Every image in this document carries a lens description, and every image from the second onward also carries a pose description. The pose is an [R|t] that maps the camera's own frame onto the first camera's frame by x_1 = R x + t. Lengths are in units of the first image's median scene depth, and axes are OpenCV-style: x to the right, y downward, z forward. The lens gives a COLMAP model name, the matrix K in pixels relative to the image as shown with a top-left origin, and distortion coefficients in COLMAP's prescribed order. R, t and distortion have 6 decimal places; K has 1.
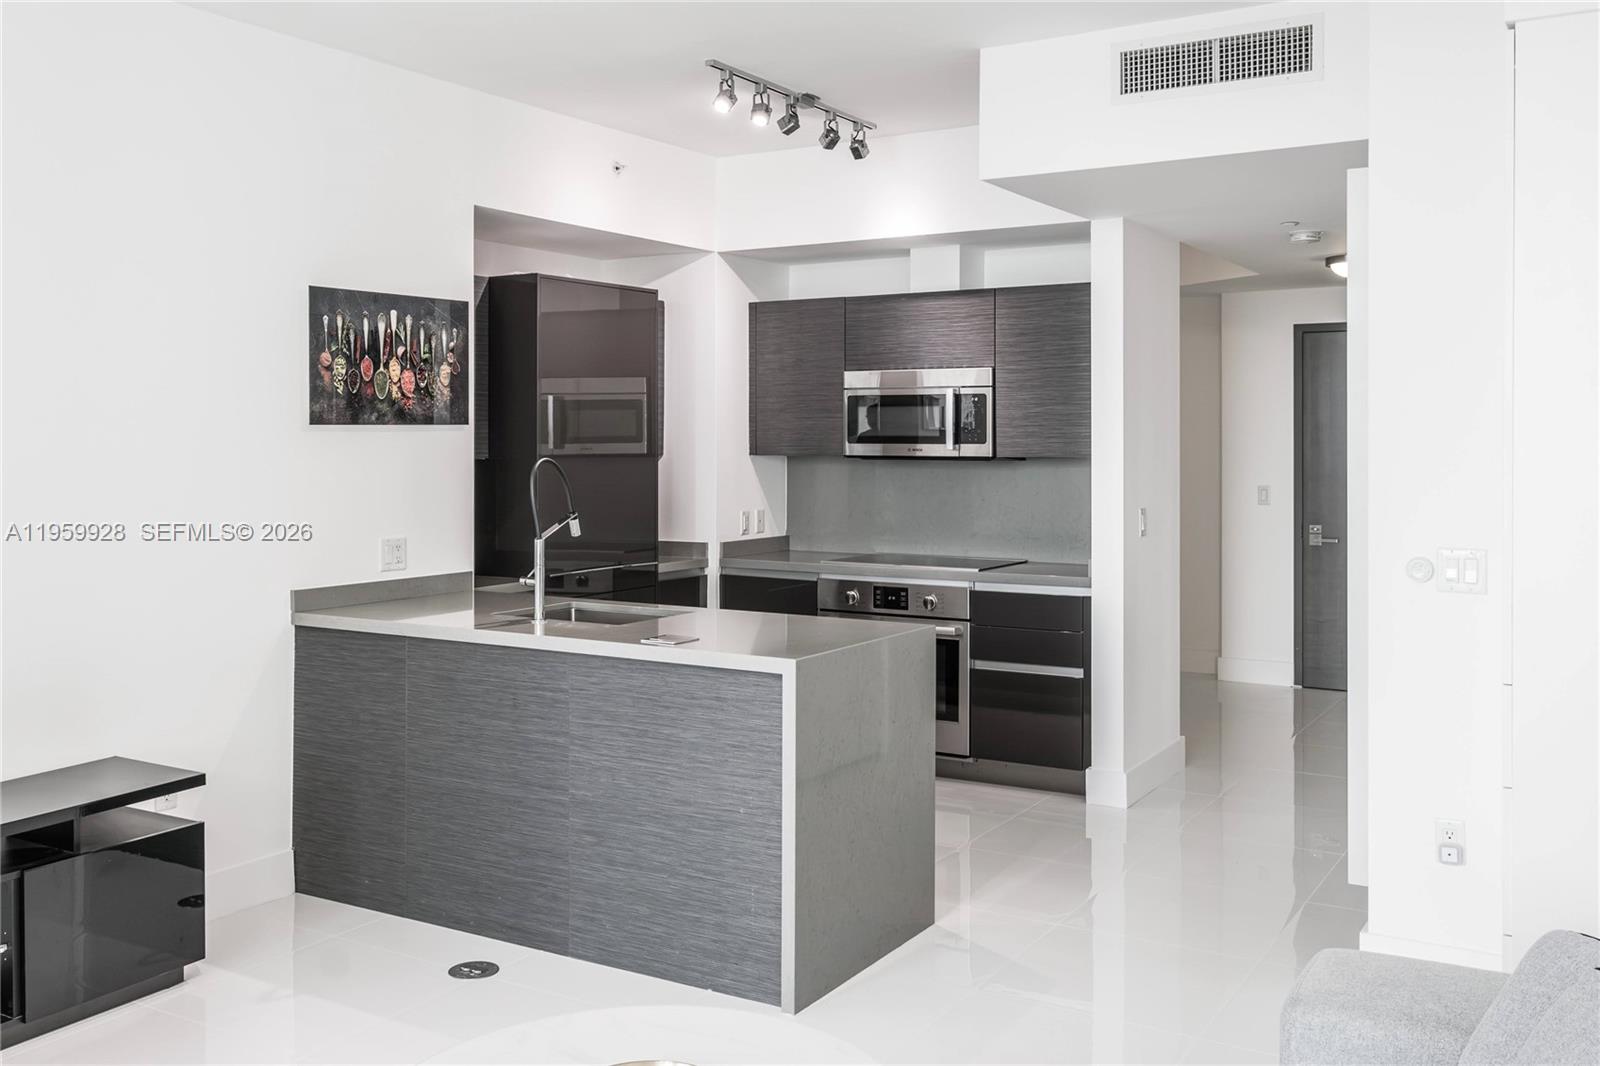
lens RADIAL K [[1383.7, 0, 800.0], [0, 1383.7, 533.0], [0, 0, 1]] dist [0.000152, 0.001252]
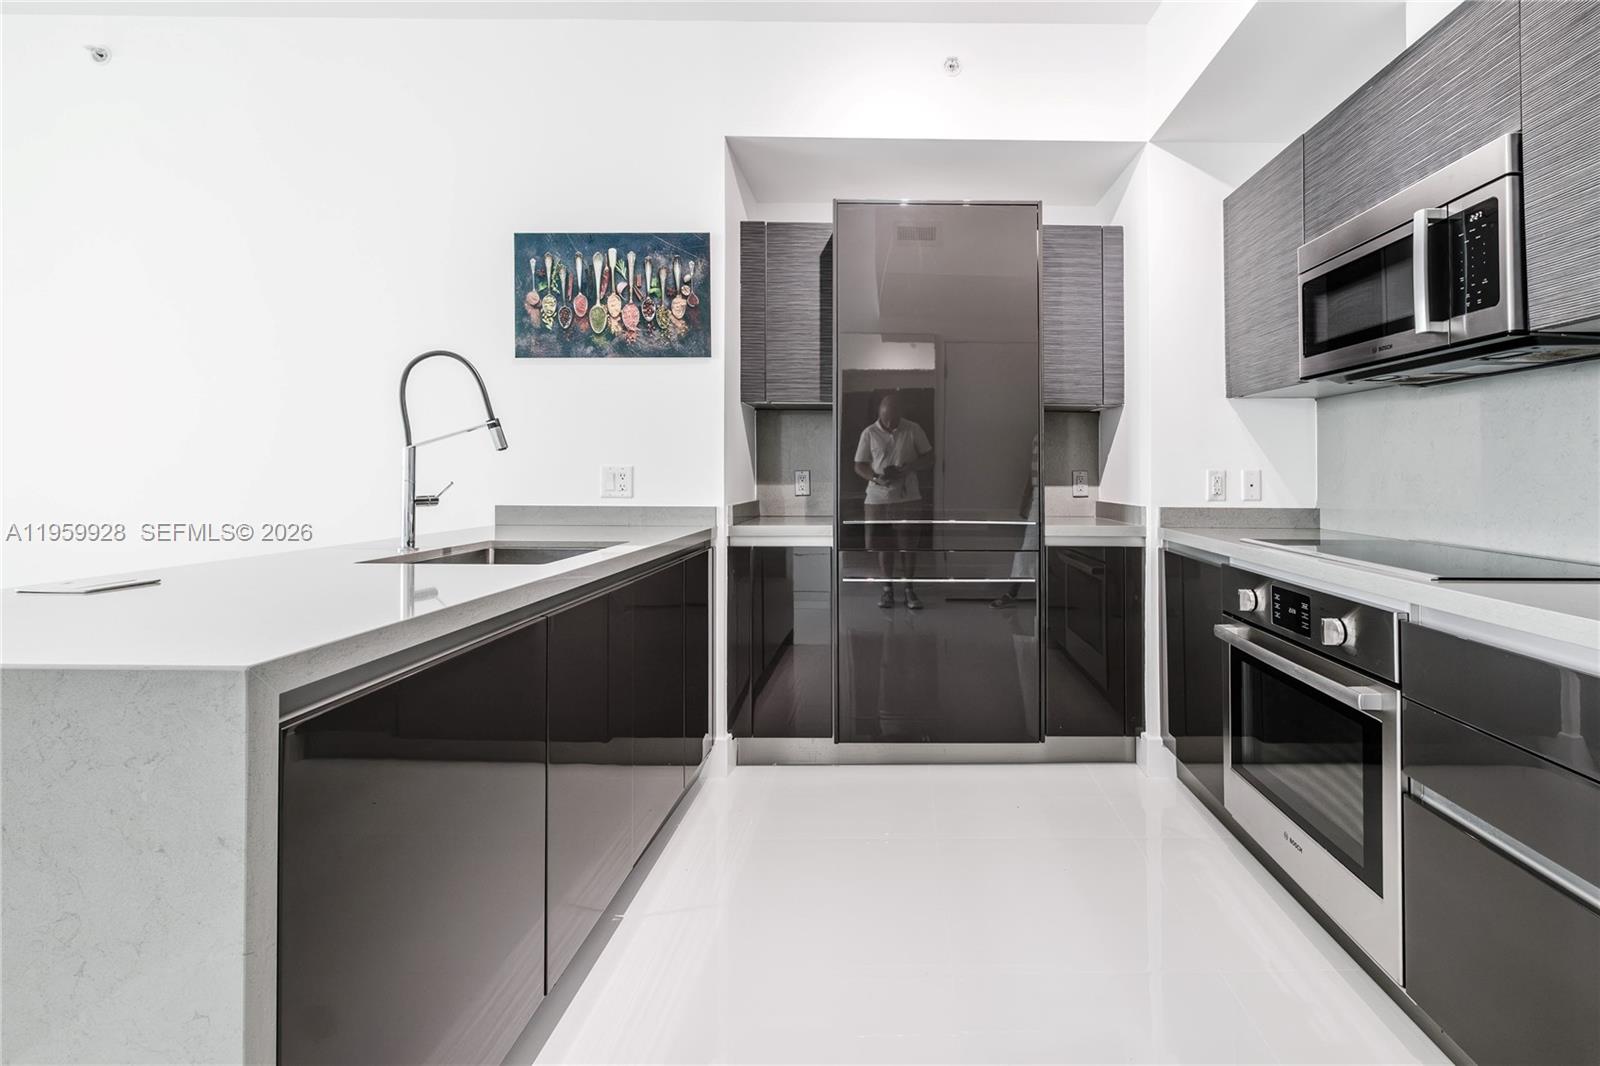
lens RADIAL K [[725.9, 0, 892.1], [0, 725.9, 474.6], [0, 0, 1]] dist [-0.000345, 0.000183]
pose [[0.541229, 0.011754, -0.840793, 0.284945], [-0.060408, 0.997862, -0.024936, 0.011311], [0.838703, 0.064286, 0.540782, 0.886600]]
